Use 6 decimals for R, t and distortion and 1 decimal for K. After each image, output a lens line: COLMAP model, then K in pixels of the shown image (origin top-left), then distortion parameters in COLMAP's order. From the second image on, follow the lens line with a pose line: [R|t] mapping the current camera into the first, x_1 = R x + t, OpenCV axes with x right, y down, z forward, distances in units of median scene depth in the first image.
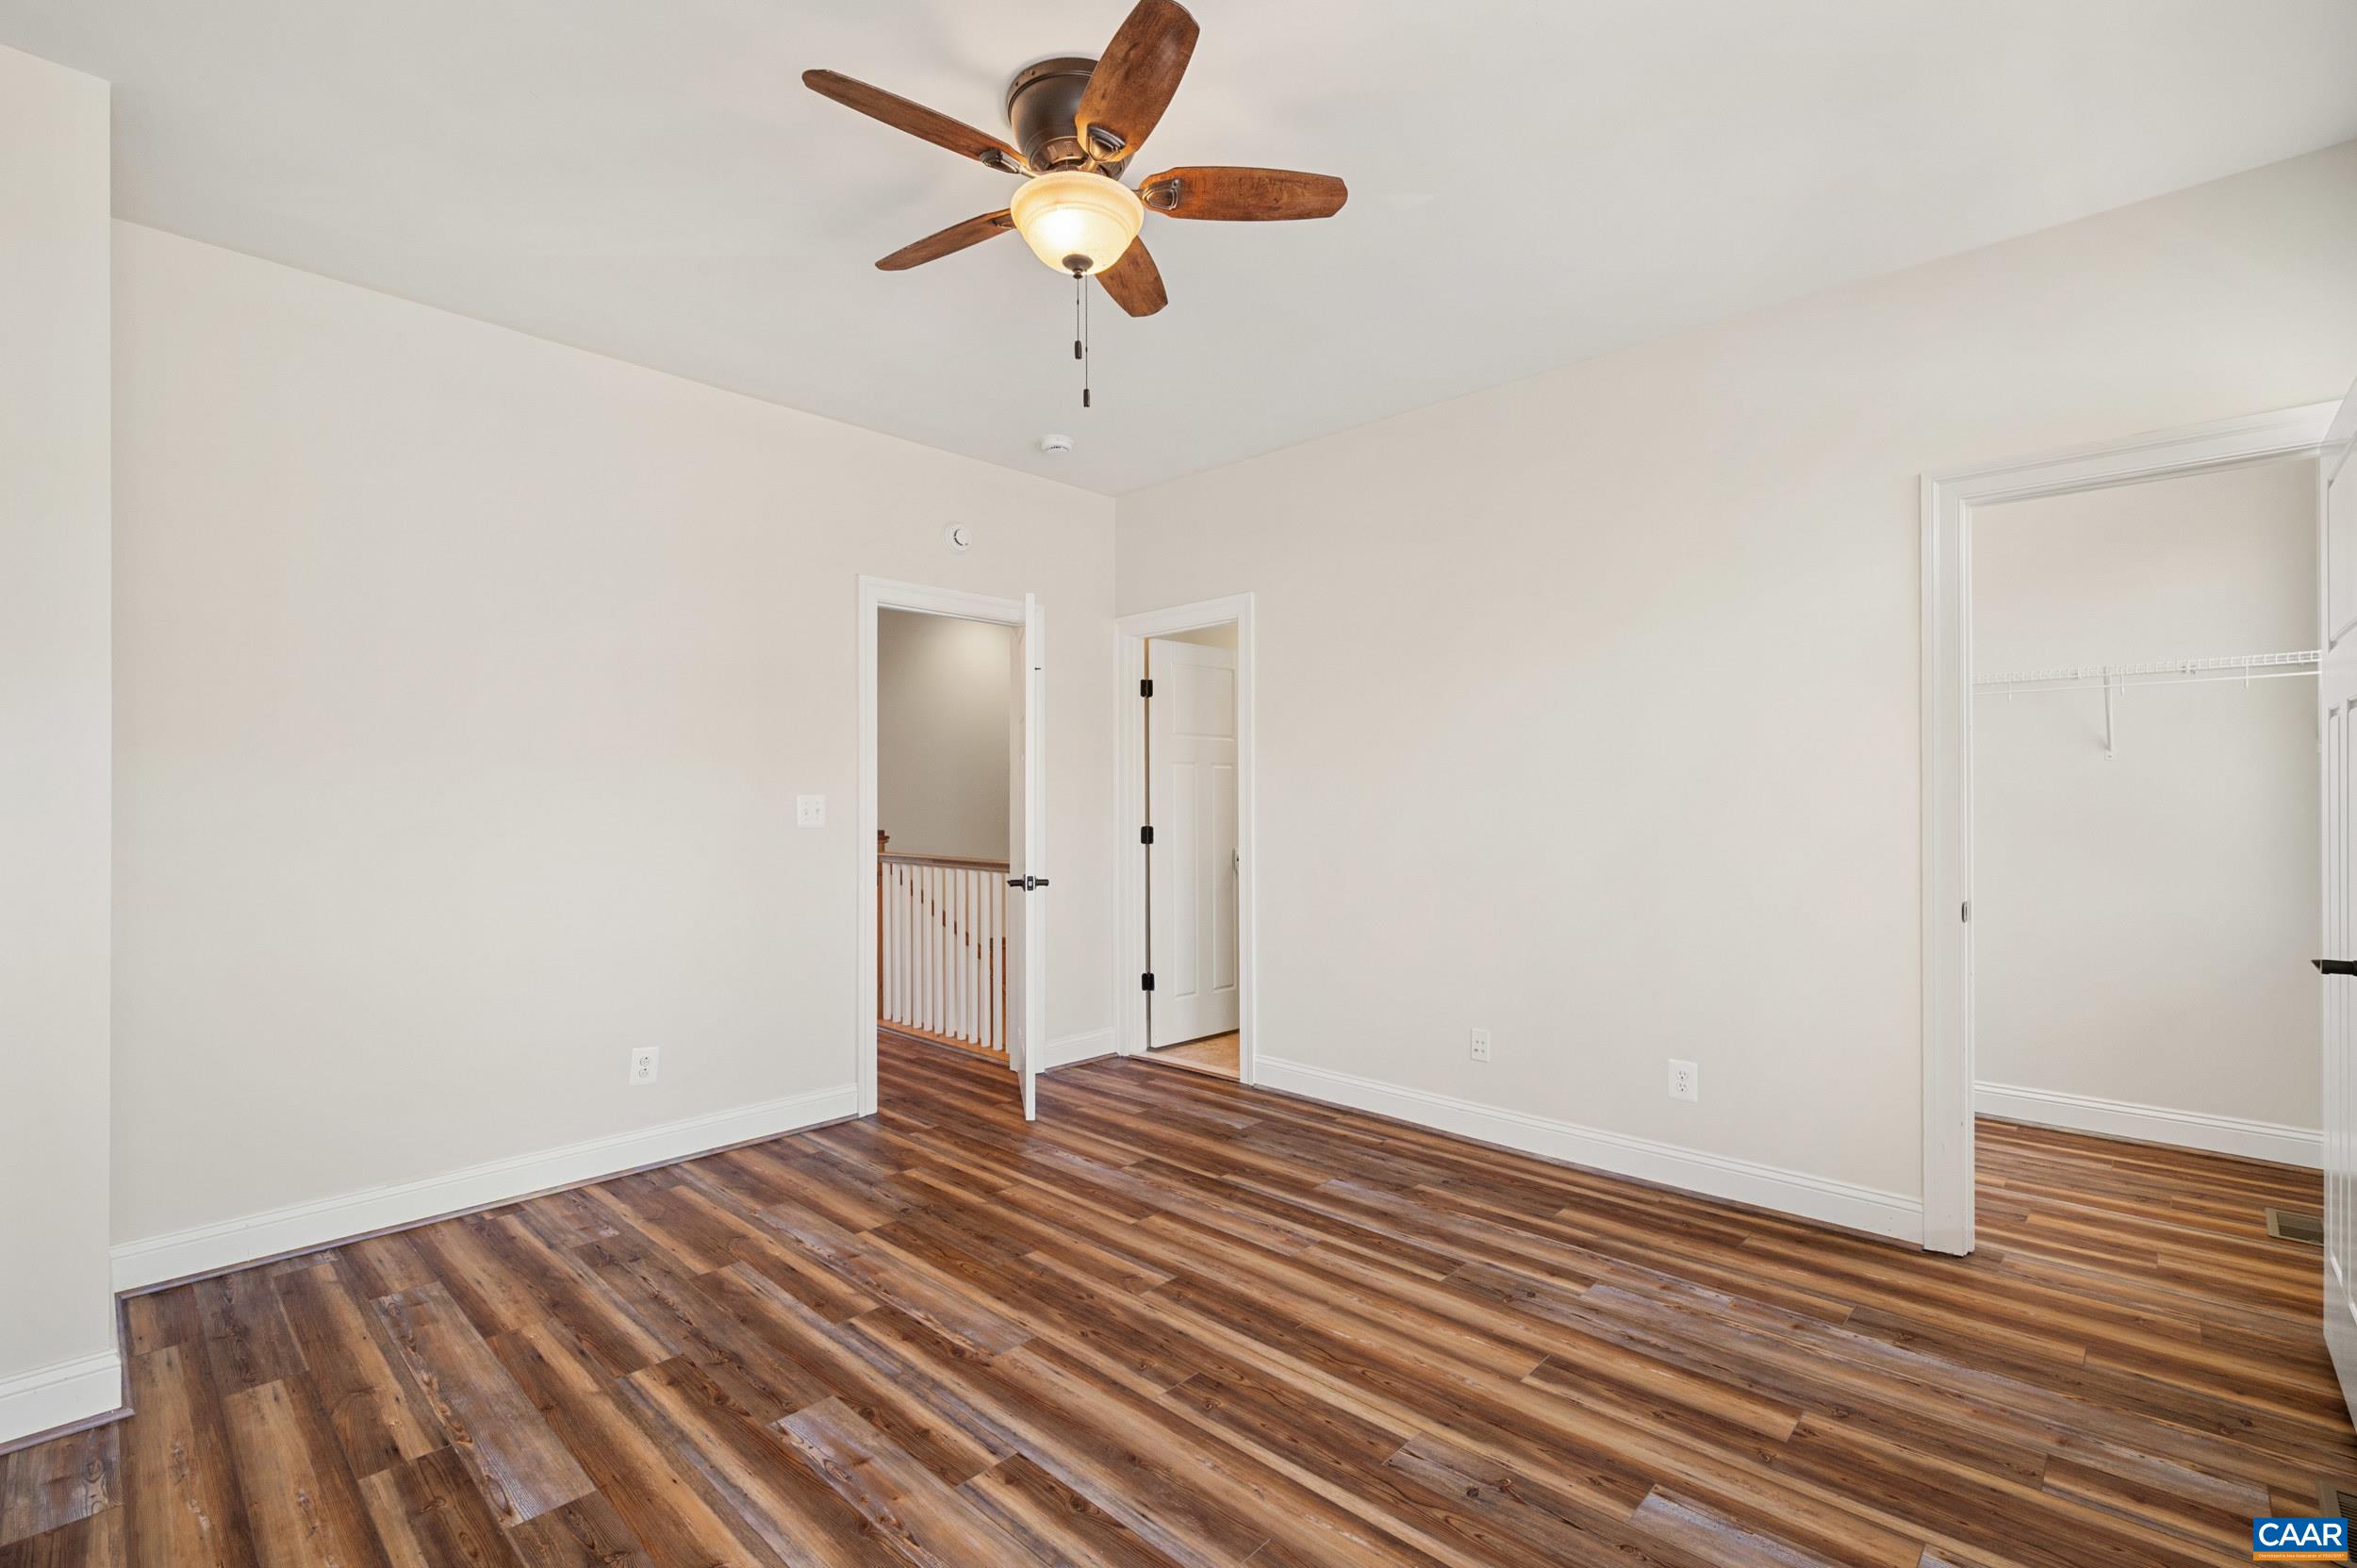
lens RADIAL K [[1045.9, 0, 1183.0], [0, 1045.9, 802.9], [0, 0, 1]] dist [-0.001822, -0.000300]
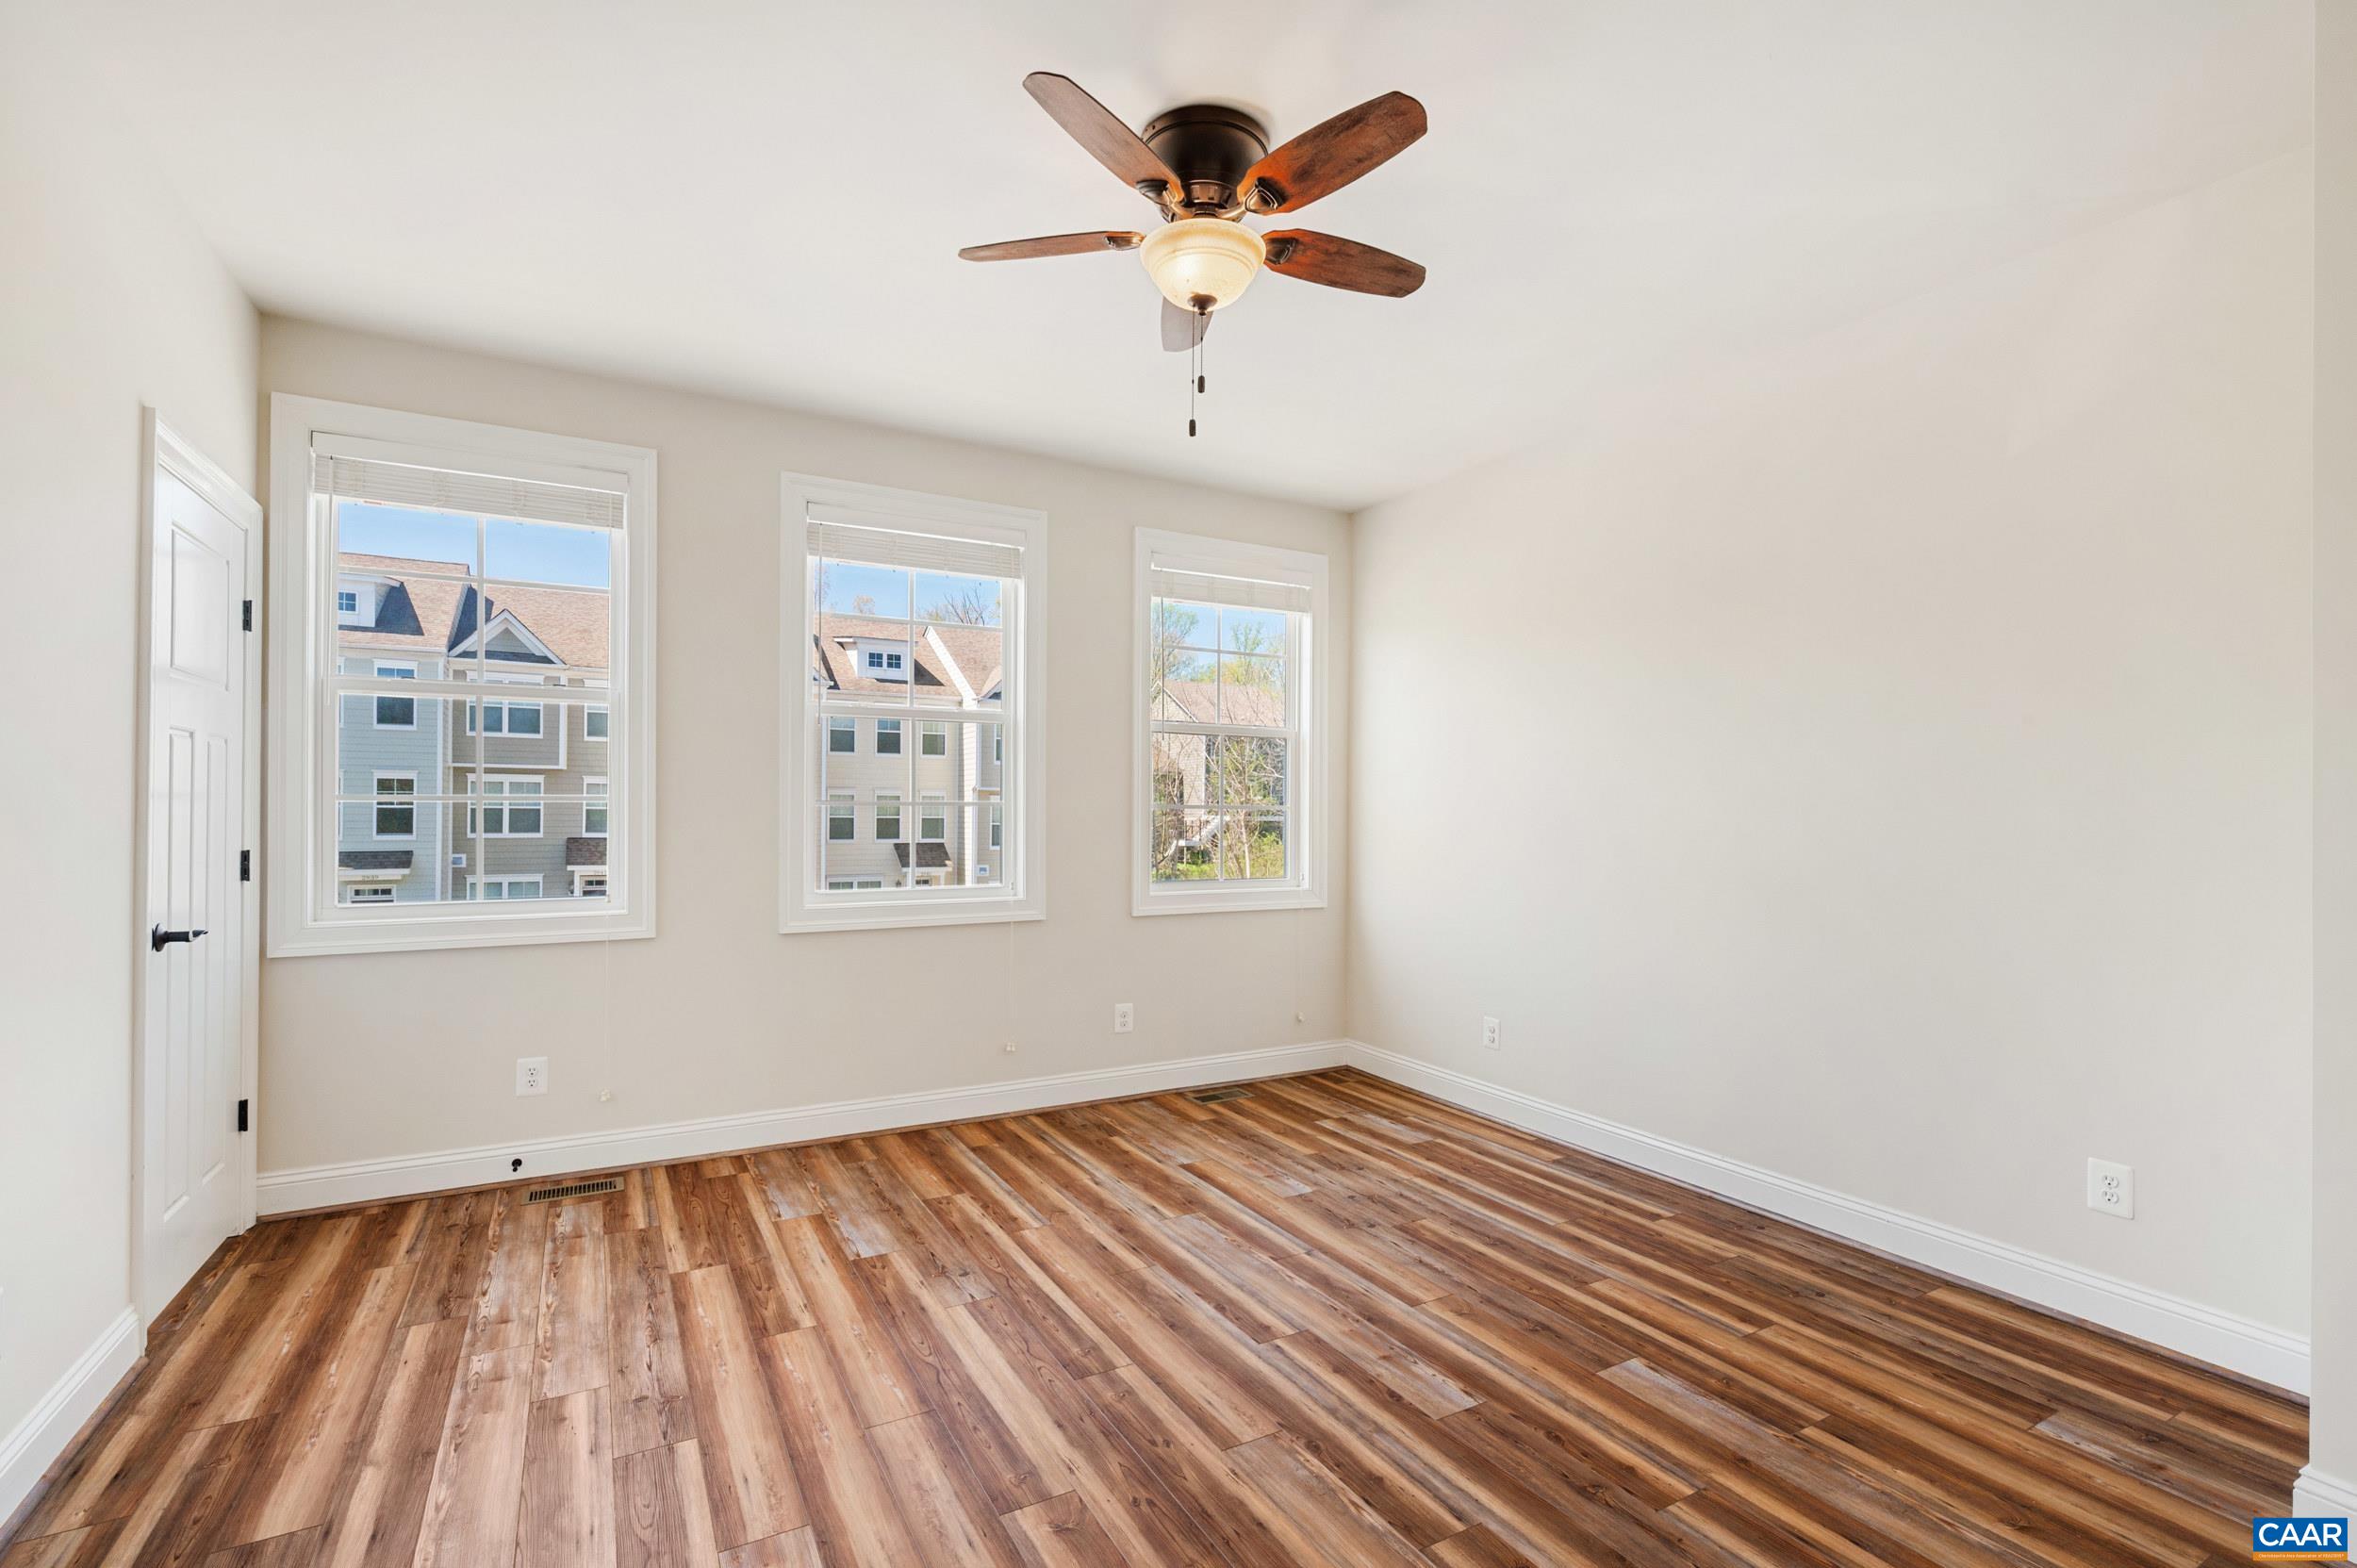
lens RADIAL K [[1045.9, 0, 1183.0], [0, 1045.9, 802.9], [0, 0, 1]] dist [-0.001822, -0.000300]
pose [[-0.956530, -0.001971, 0.291628, -0.390124], [-0.003977, 0.999972, -0.006286, -0.005688], [-0.291607, -0.007173, -0.956511, 2.001518]]
